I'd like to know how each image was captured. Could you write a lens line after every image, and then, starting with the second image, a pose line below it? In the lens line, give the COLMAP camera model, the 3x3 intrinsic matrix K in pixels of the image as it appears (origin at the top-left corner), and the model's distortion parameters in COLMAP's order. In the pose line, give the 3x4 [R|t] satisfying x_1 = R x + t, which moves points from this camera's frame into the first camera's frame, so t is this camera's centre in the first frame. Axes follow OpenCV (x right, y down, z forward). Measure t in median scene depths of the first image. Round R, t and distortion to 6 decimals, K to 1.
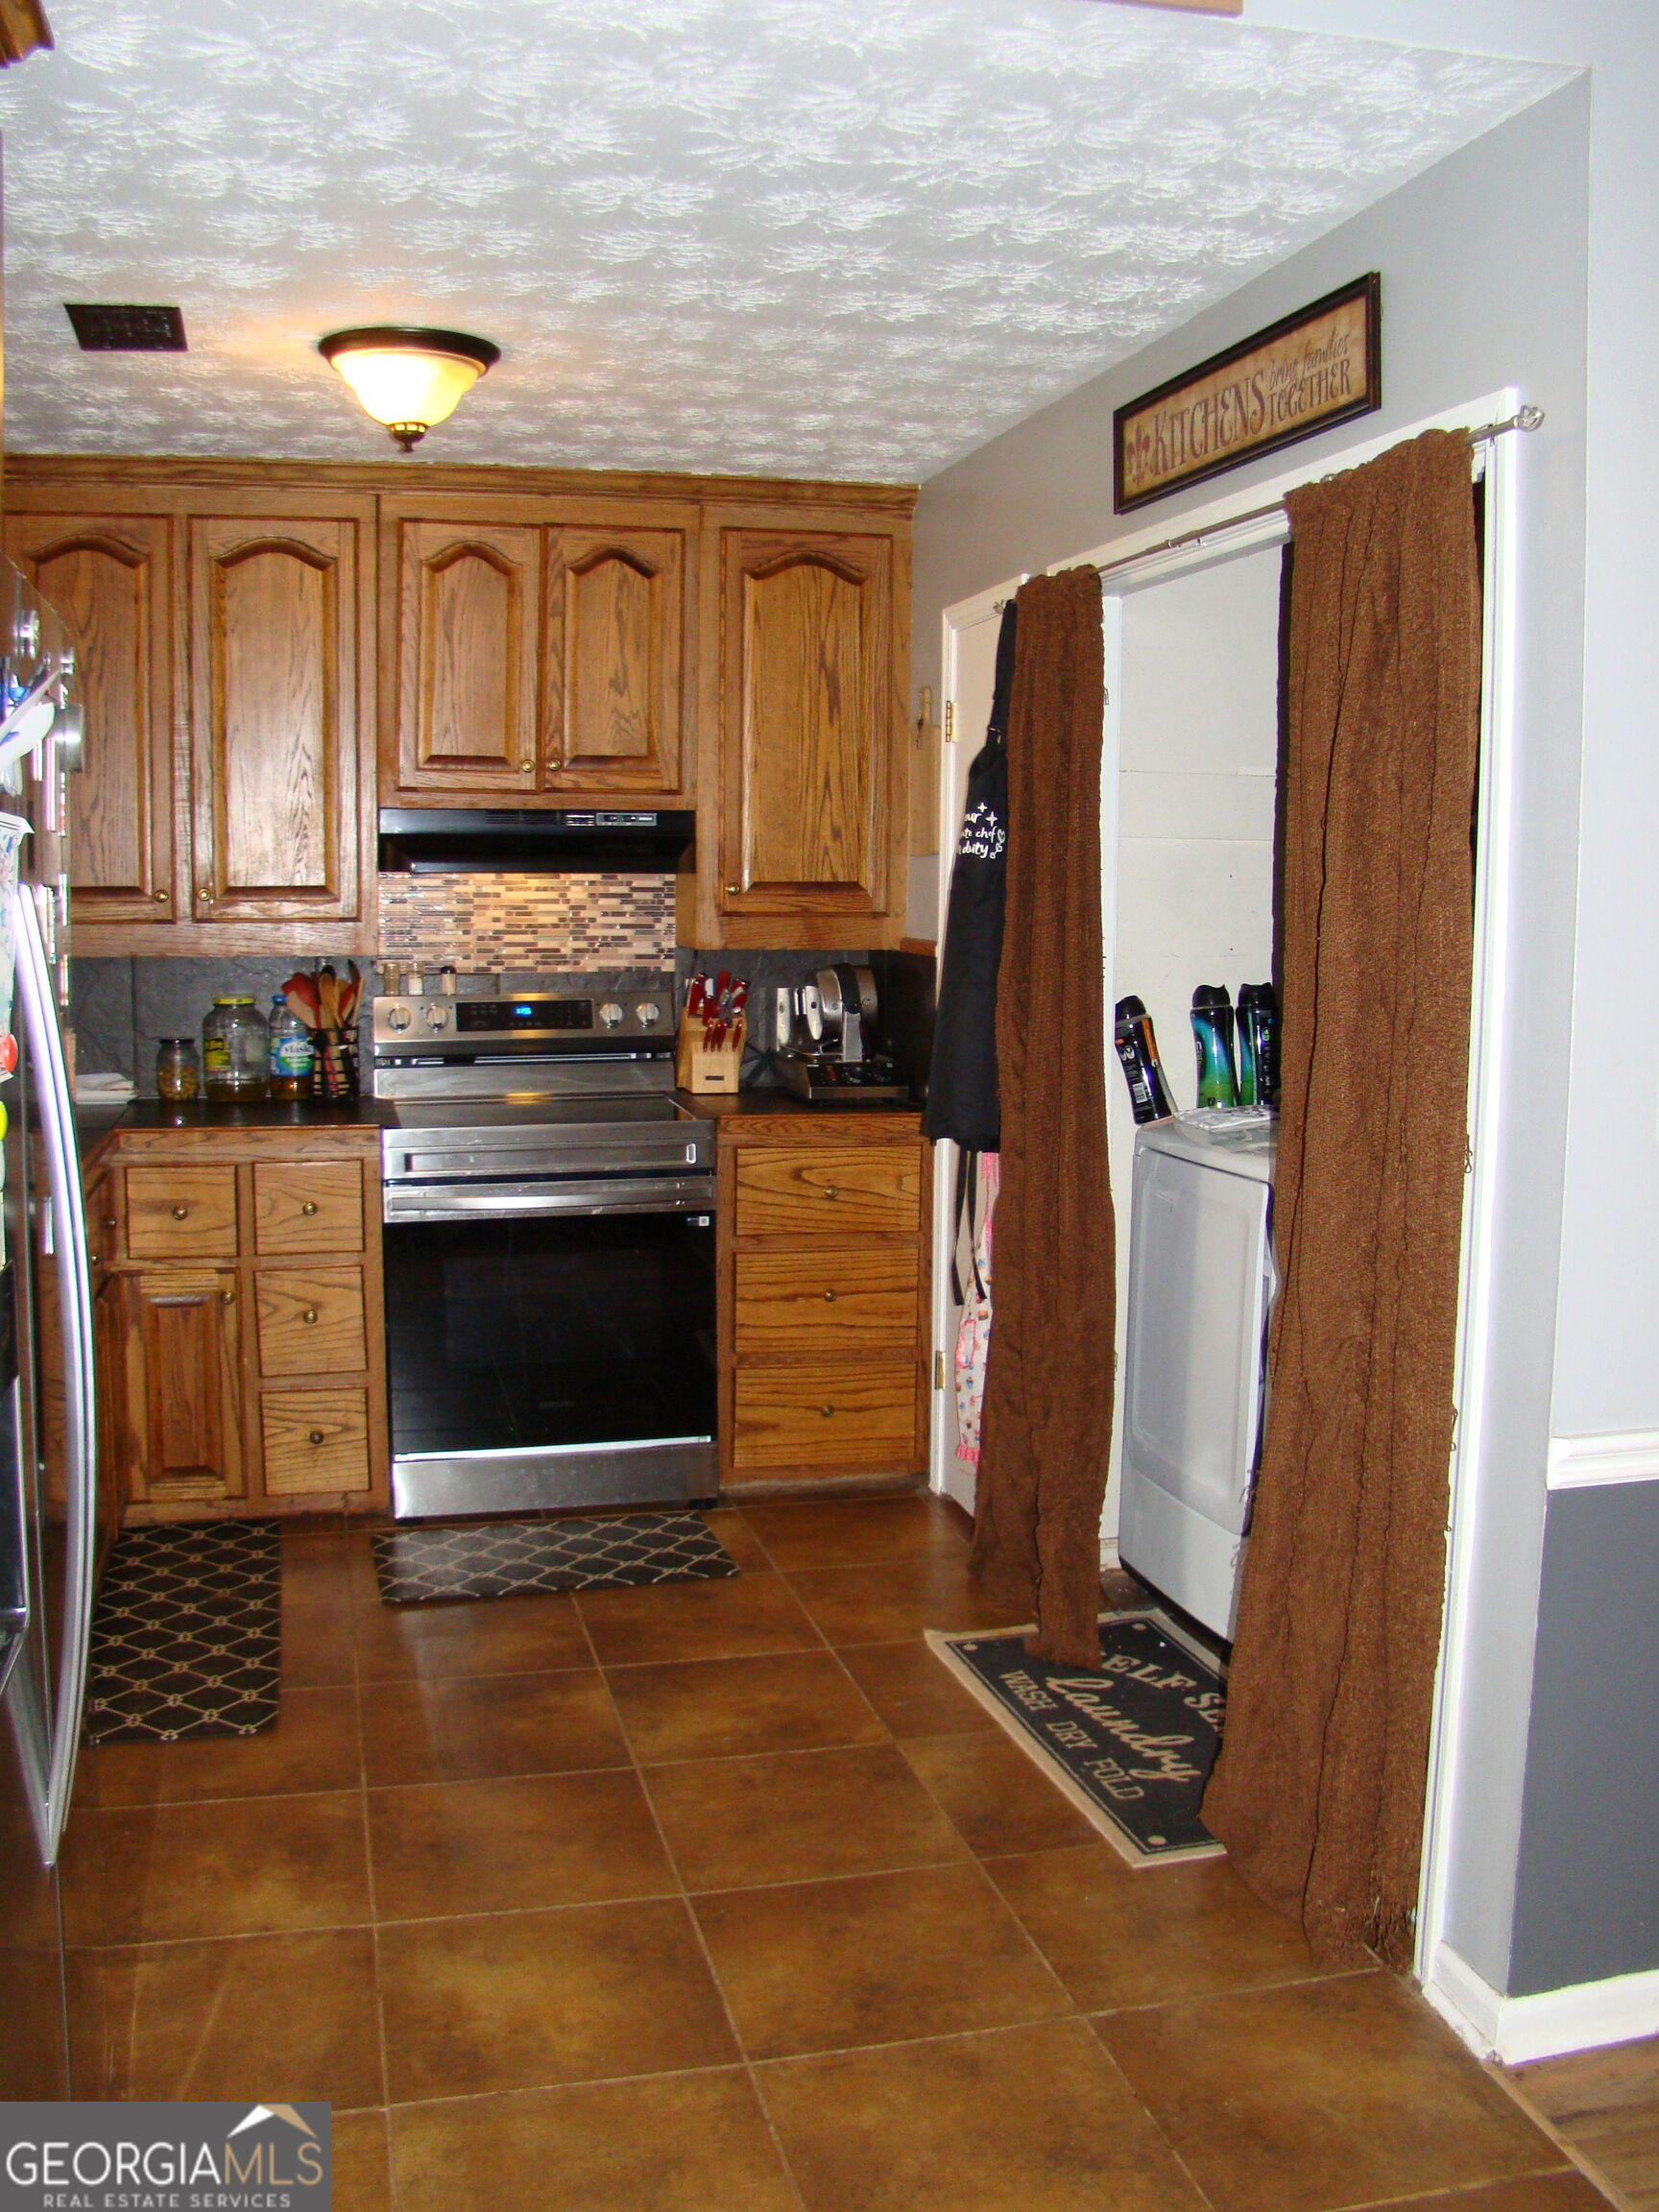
lens RADIAL K [[2031.1, 0, 829.5], [0, 2031.1, 1106.0], [0, 0, 1]] dist [-0.177402, 0.106130]
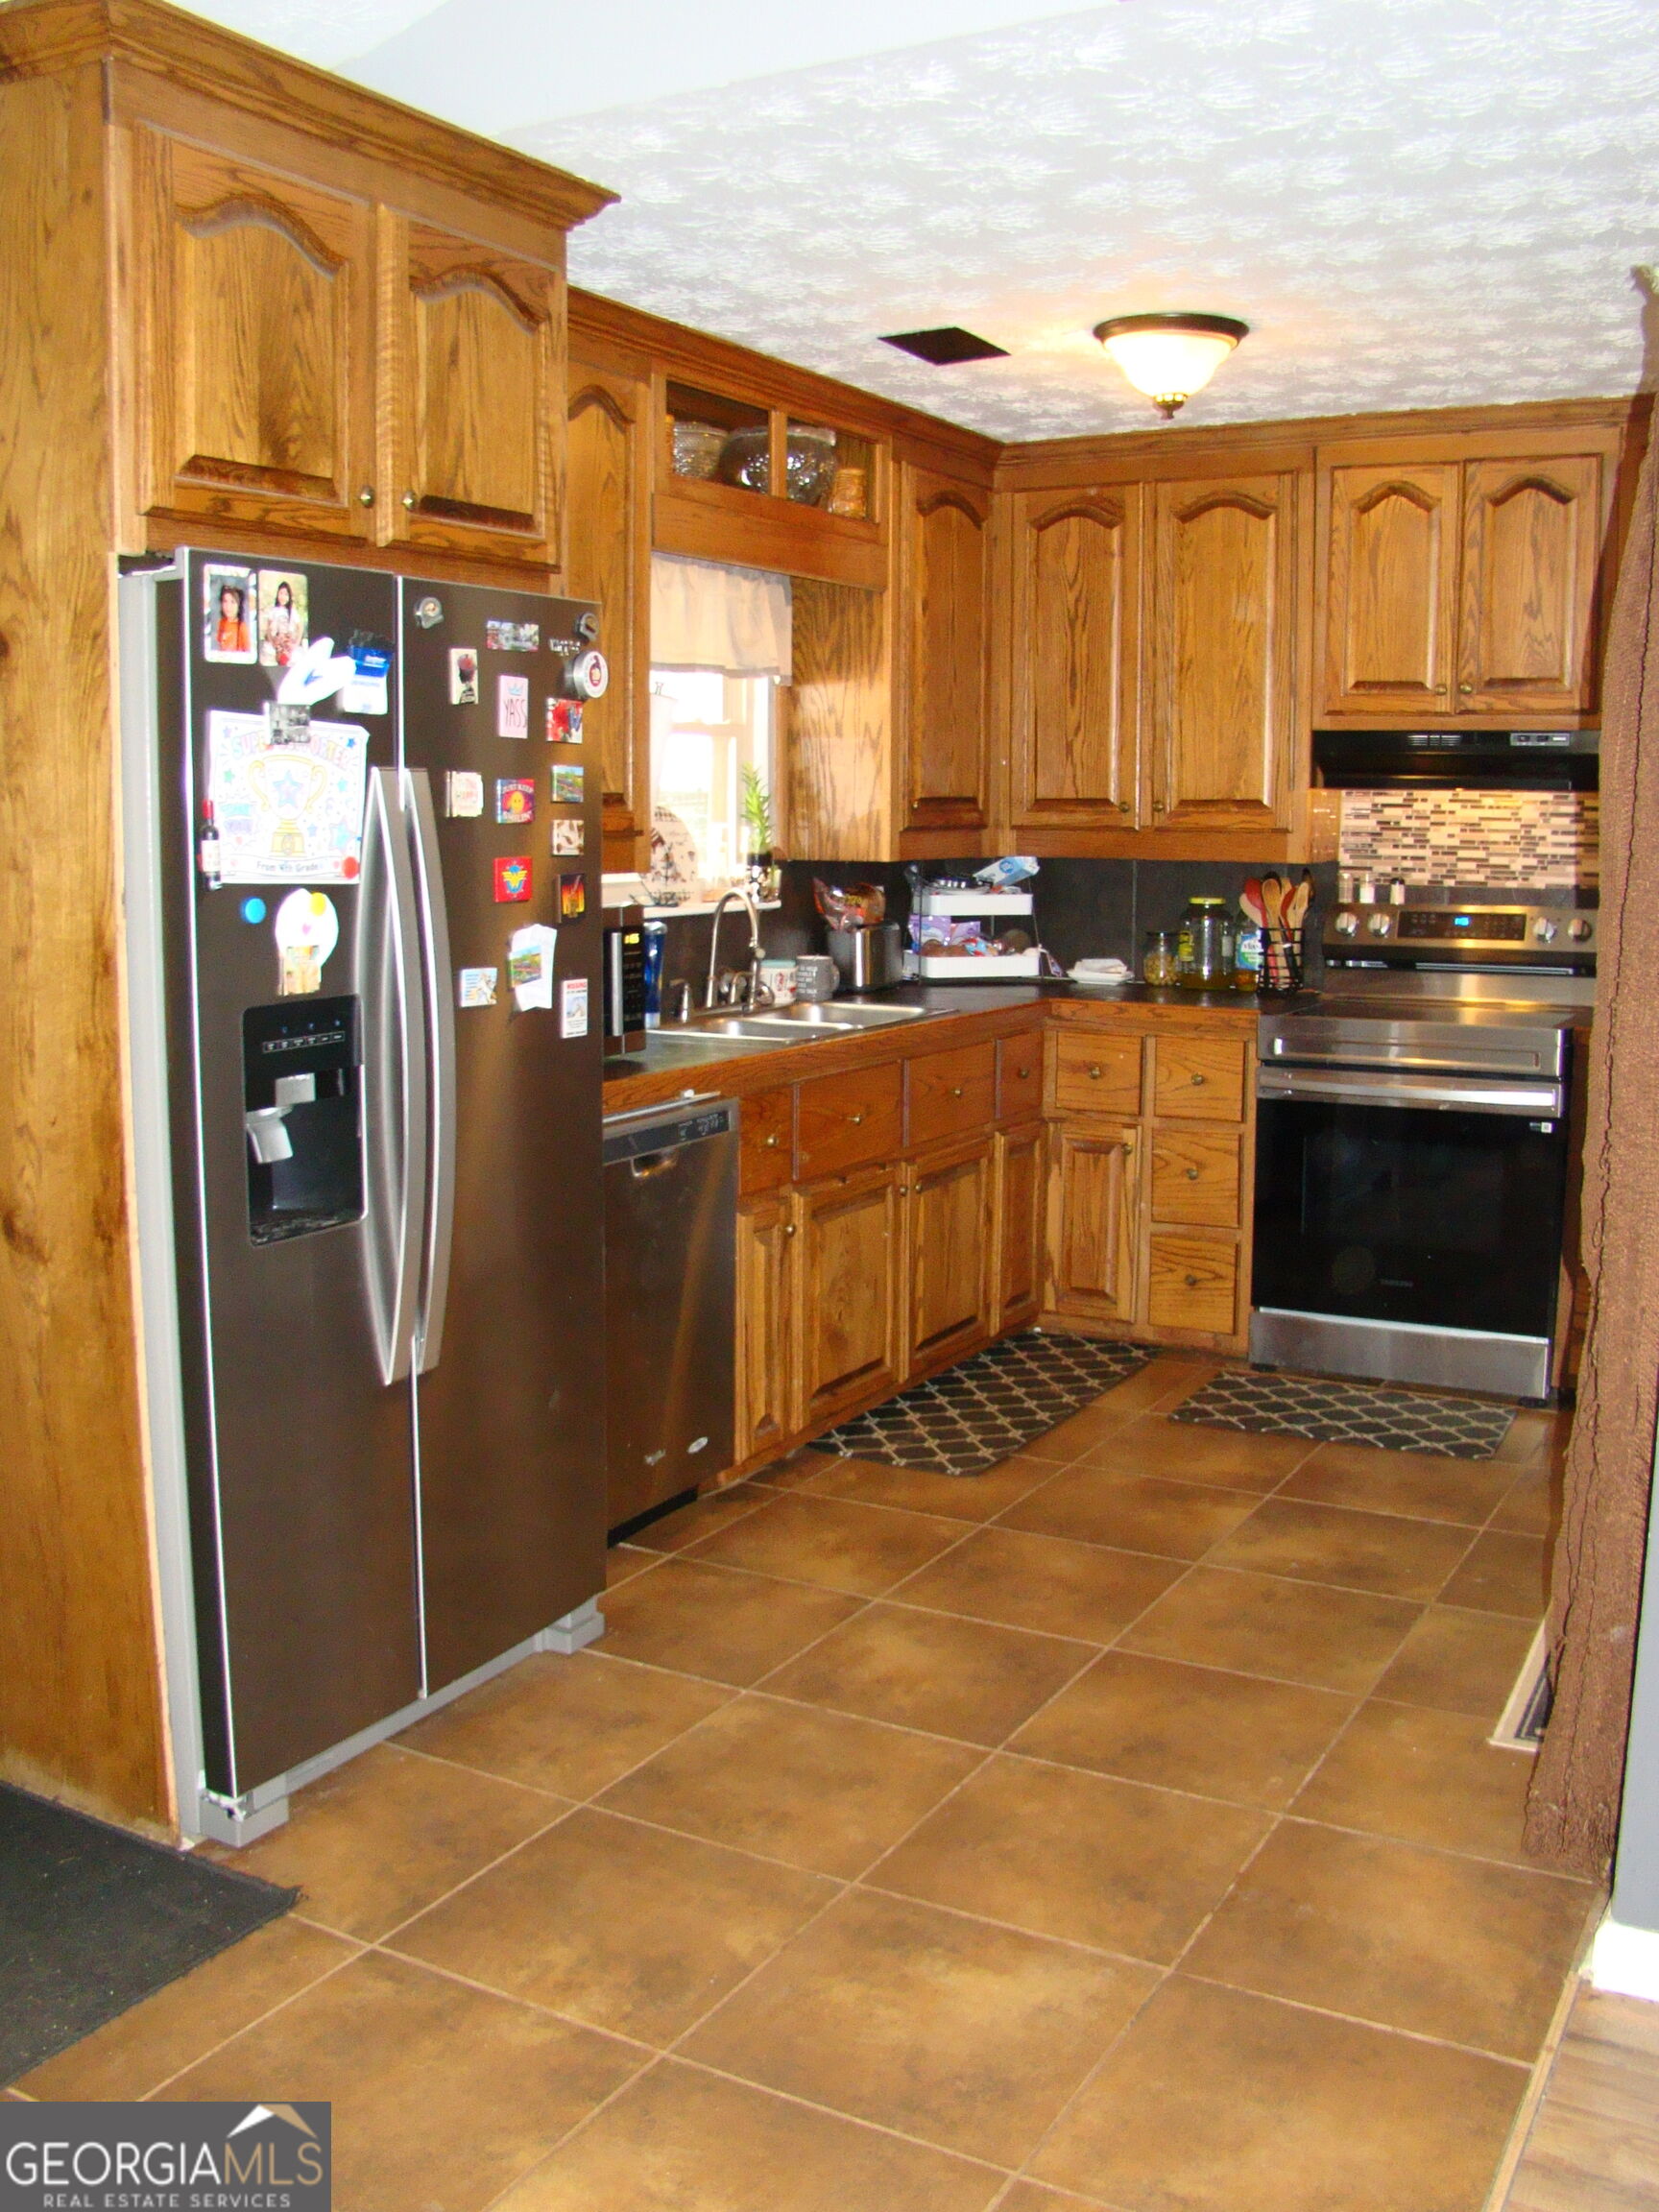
lens RADIAL K [[2031.1, 0, 829.5], [0, 2031.1, 1106.0], [0, 0, 1]] dist [-0.177402, 0.106130]
pose [[0.726605, 0.093192, -0.680706, 0.362651], [-0.074394, 0.995605, 0.056892, 0.015701], [0.683016, 0.009303, 0.730345, 0.012472]]
